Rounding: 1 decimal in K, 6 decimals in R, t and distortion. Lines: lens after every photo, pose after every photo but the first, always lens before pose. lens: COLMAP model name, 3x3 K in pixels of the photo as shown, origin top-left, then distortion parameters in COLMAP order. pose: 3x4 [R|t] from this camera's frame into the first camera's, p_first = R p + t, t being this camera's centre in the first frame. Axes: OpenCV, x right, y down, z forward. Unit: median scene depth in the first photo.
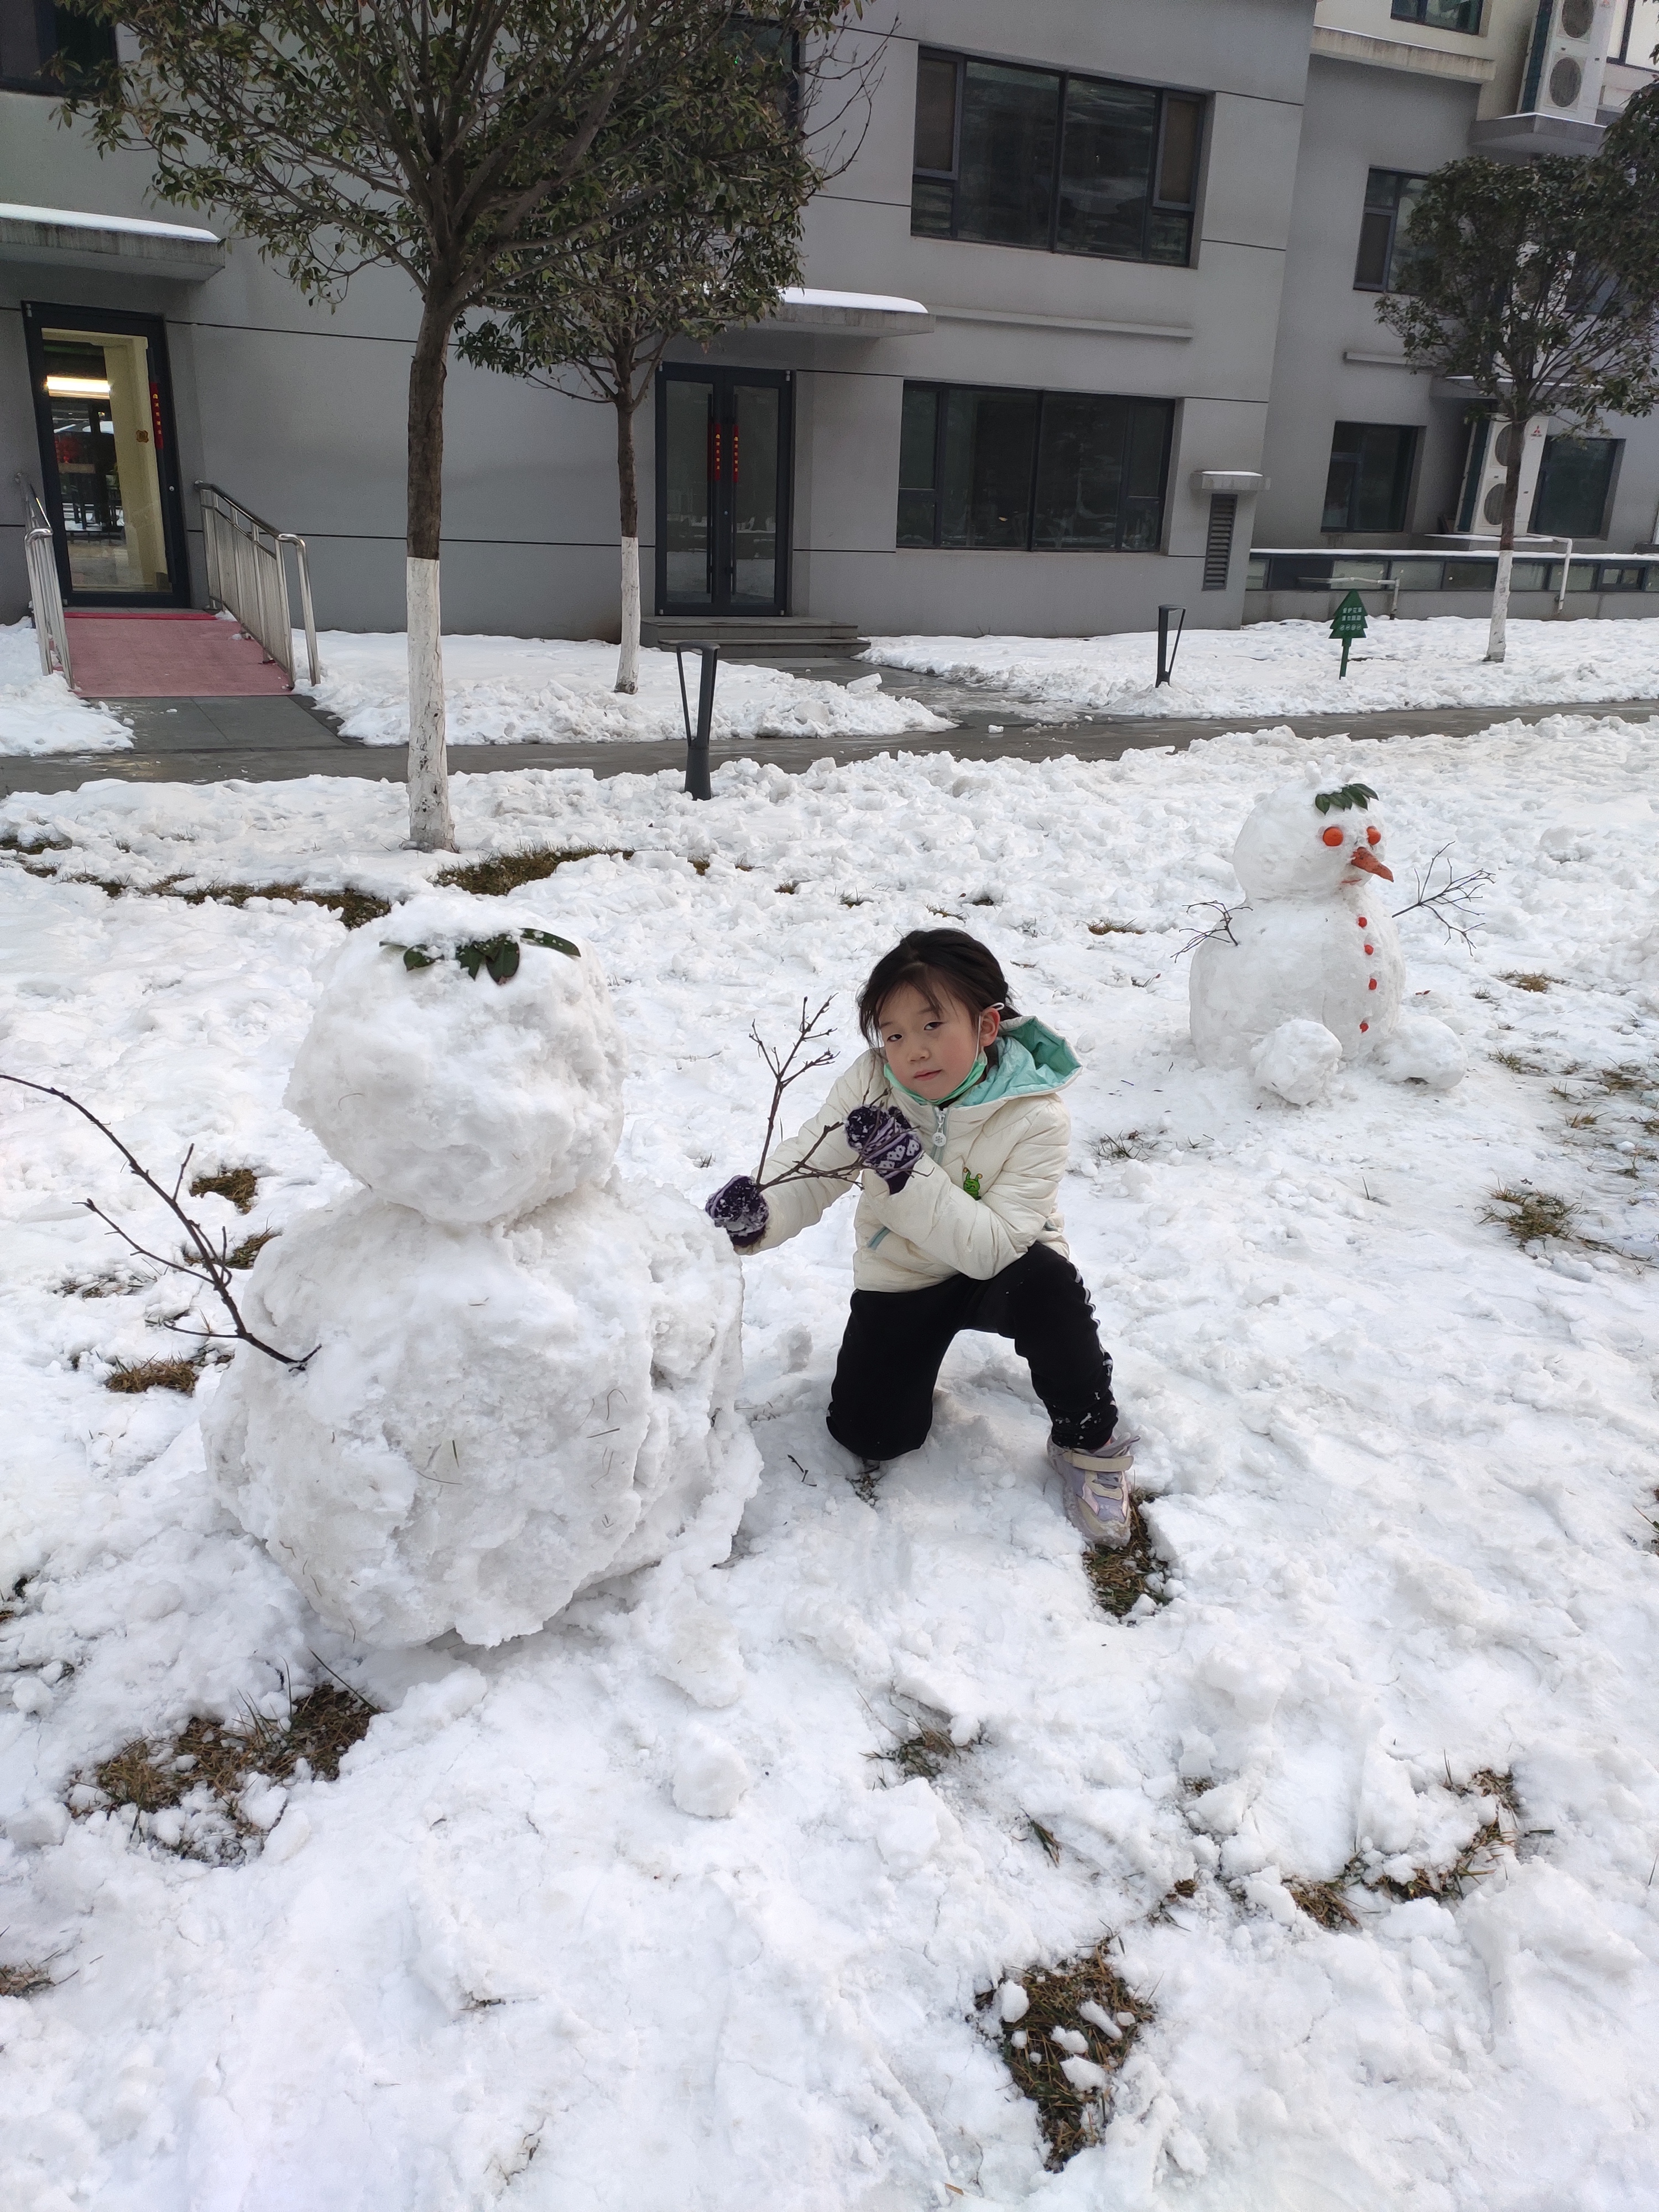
lens RADIAL K [[1624.3, 0, 830.2], [0, 1624.3, 1101.0], [0, 0, 1]] dist [0.070549, -0.058860]
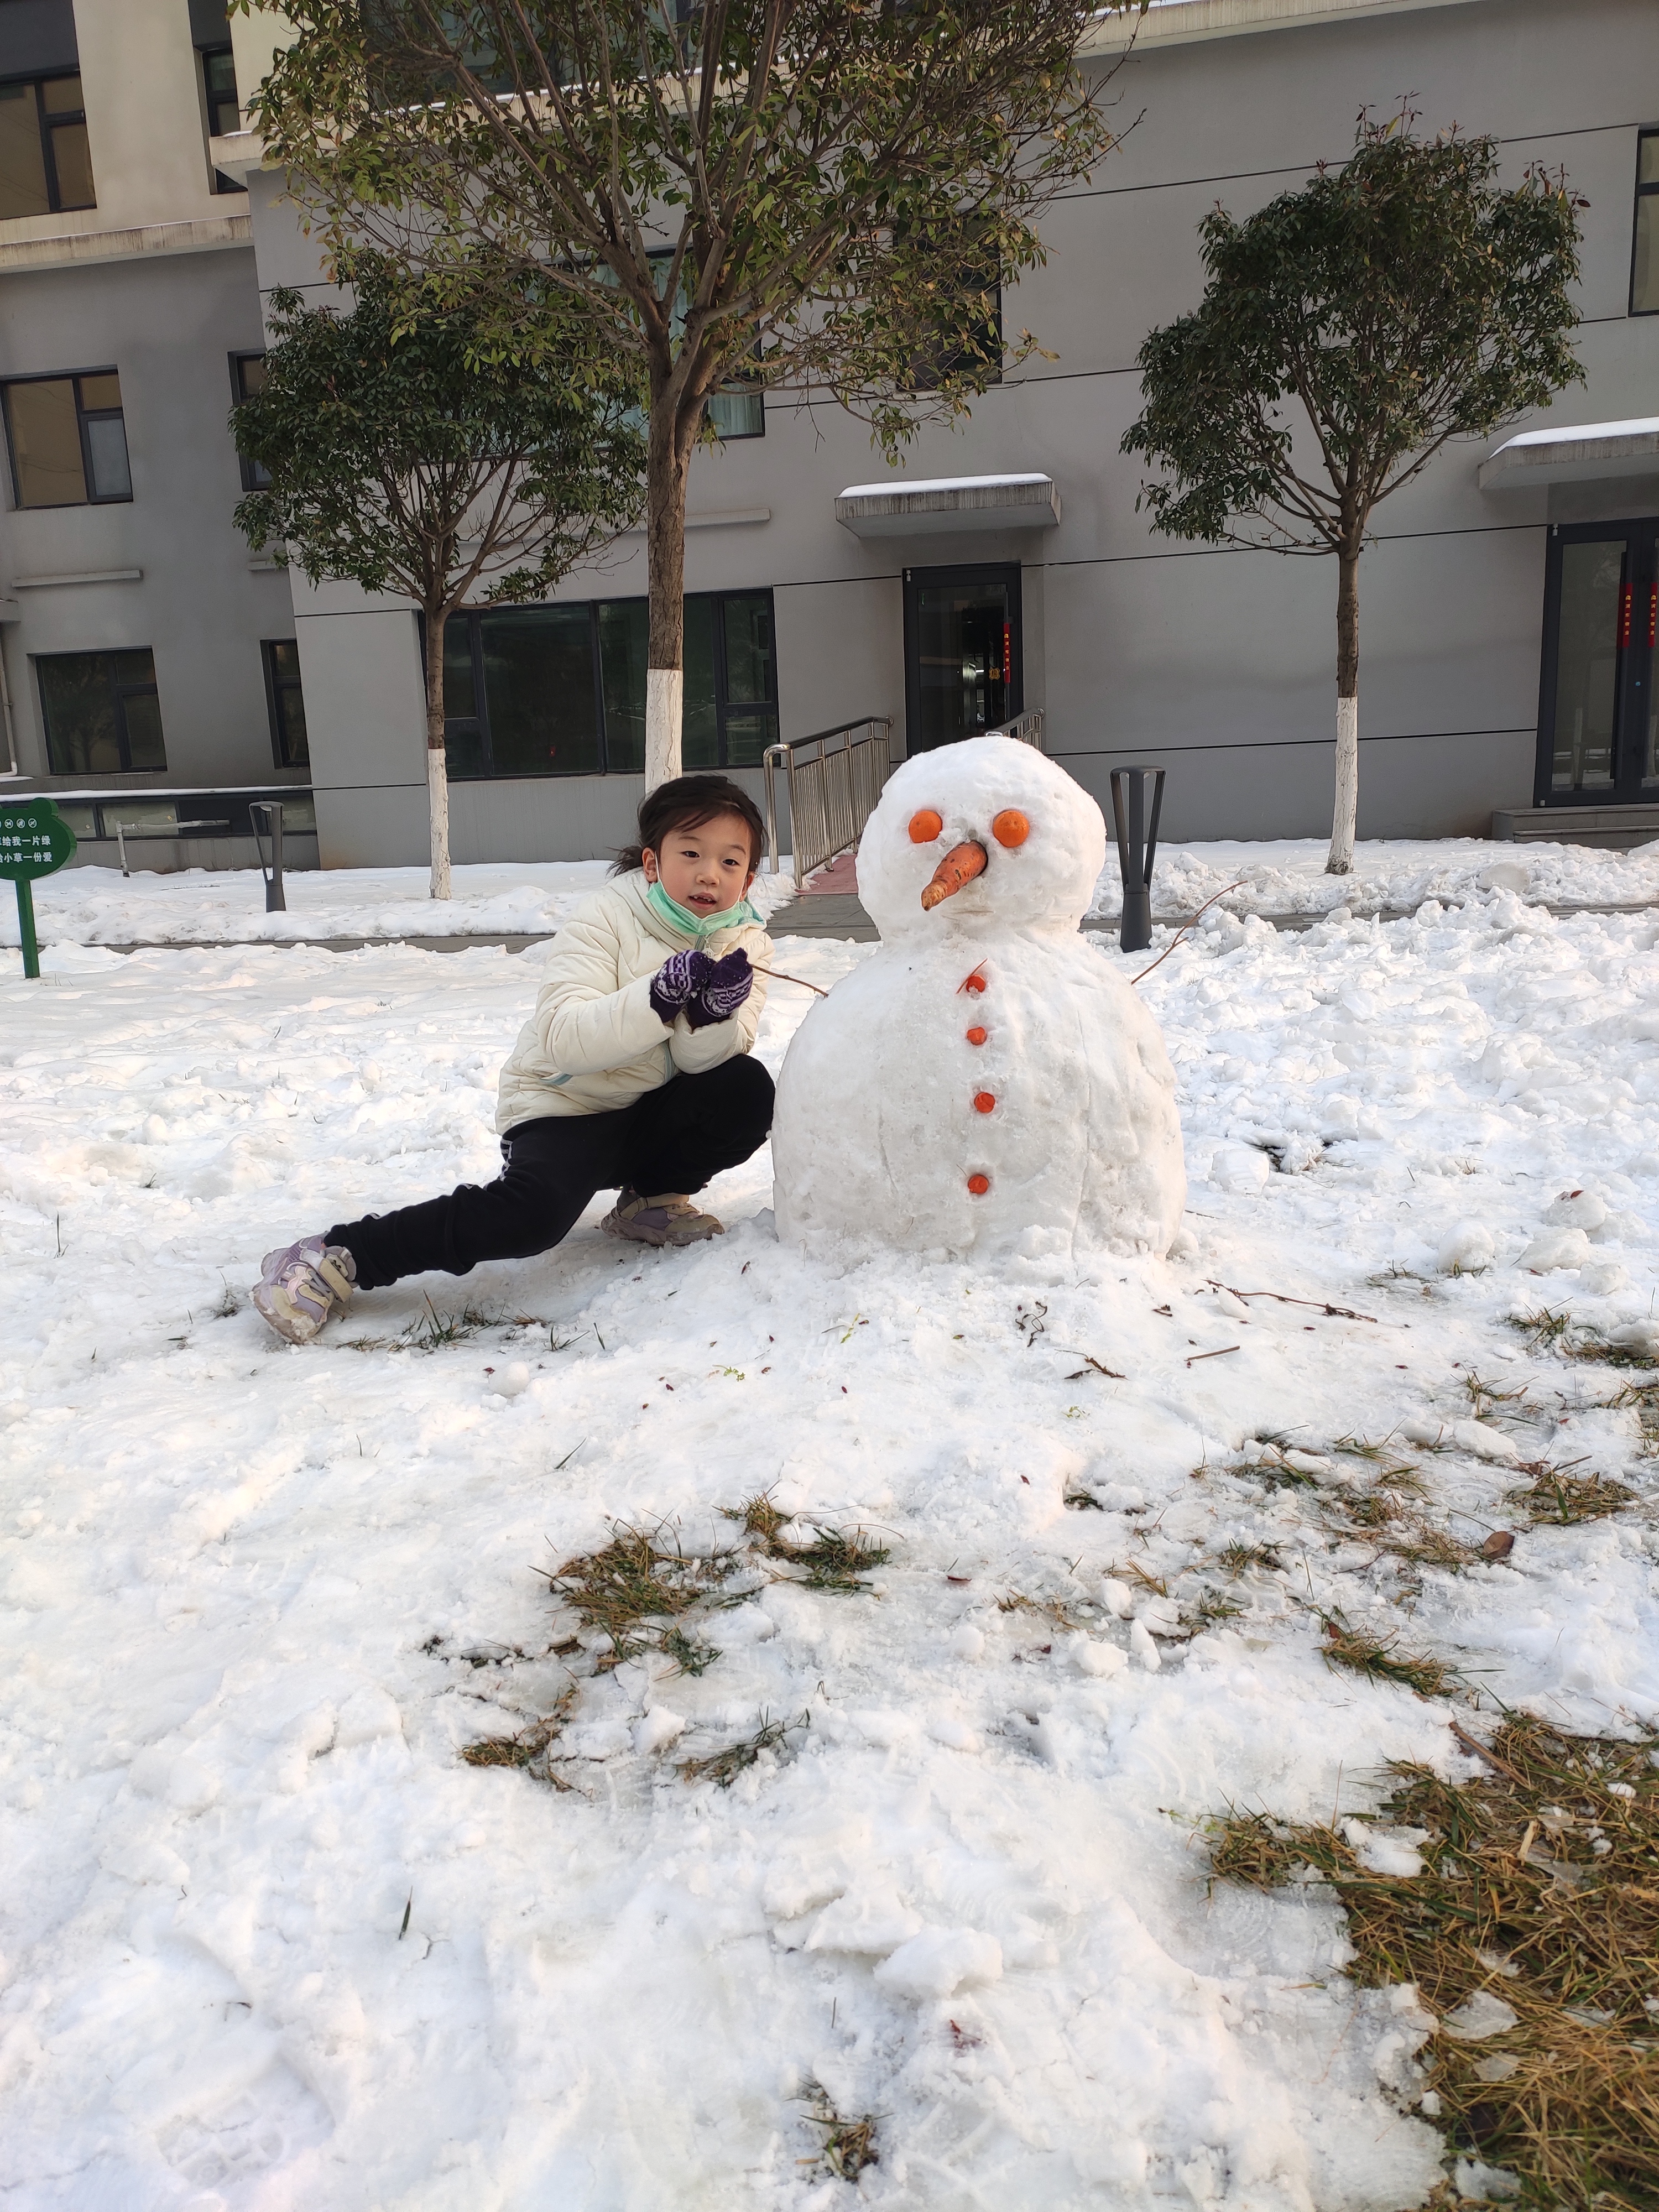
lens RADIAL K [[1614.6, 0, 837.0], [0, 1614.6, 1111.5], [0, 0, 1]] dist [0.070958, -0.075326]
pose [[0.786912, 0.052545, -0.614824, 0.229857], [-0.142816, 0.984823, -0.098624, -0.005355], [0.600310, 0.165415, 0.782474, 0.221290]]
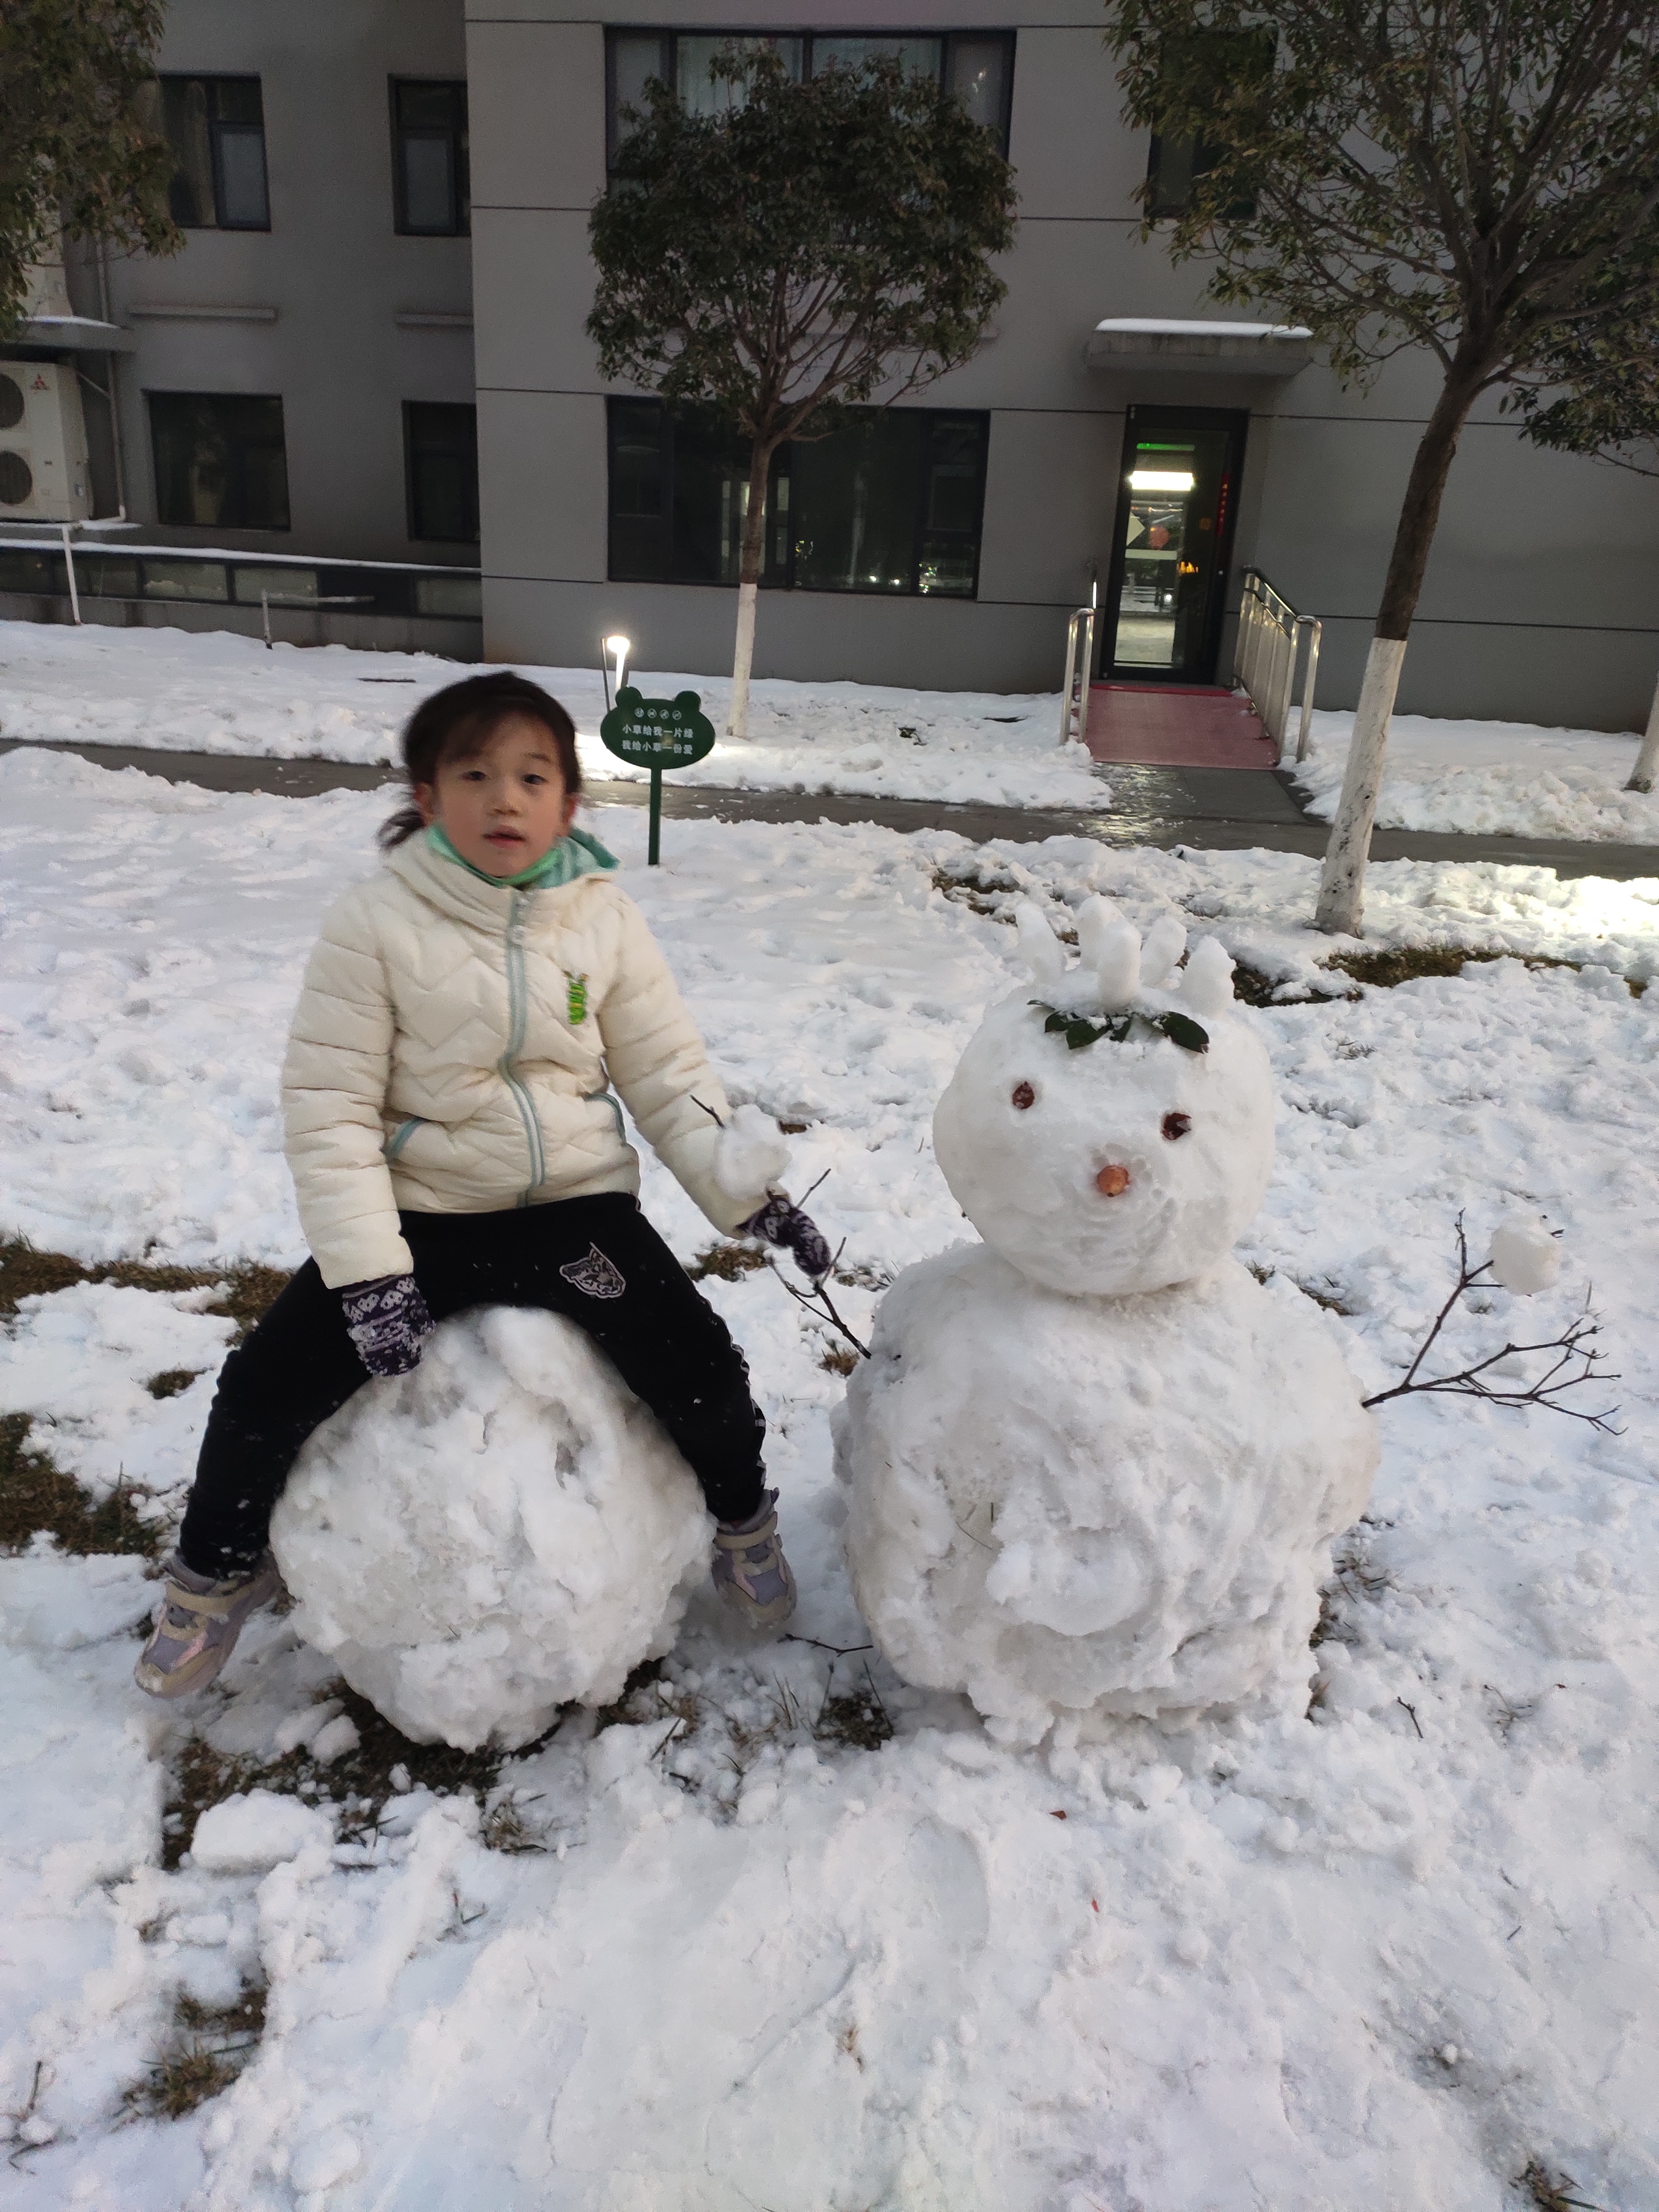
lens RADIAL K [[1626.1, 0, 829.5], [0, 1626.1, 1106.0], [0, 0, 1]] dist [0.071362, -0.082534]
pose [[0.823545, 0.185031, -0.536225, 0.031138], [-0.207811, 0.977998, 0.018310, -0.004520], [0.527814, 0.096355, 0.843877, 0.015423]]
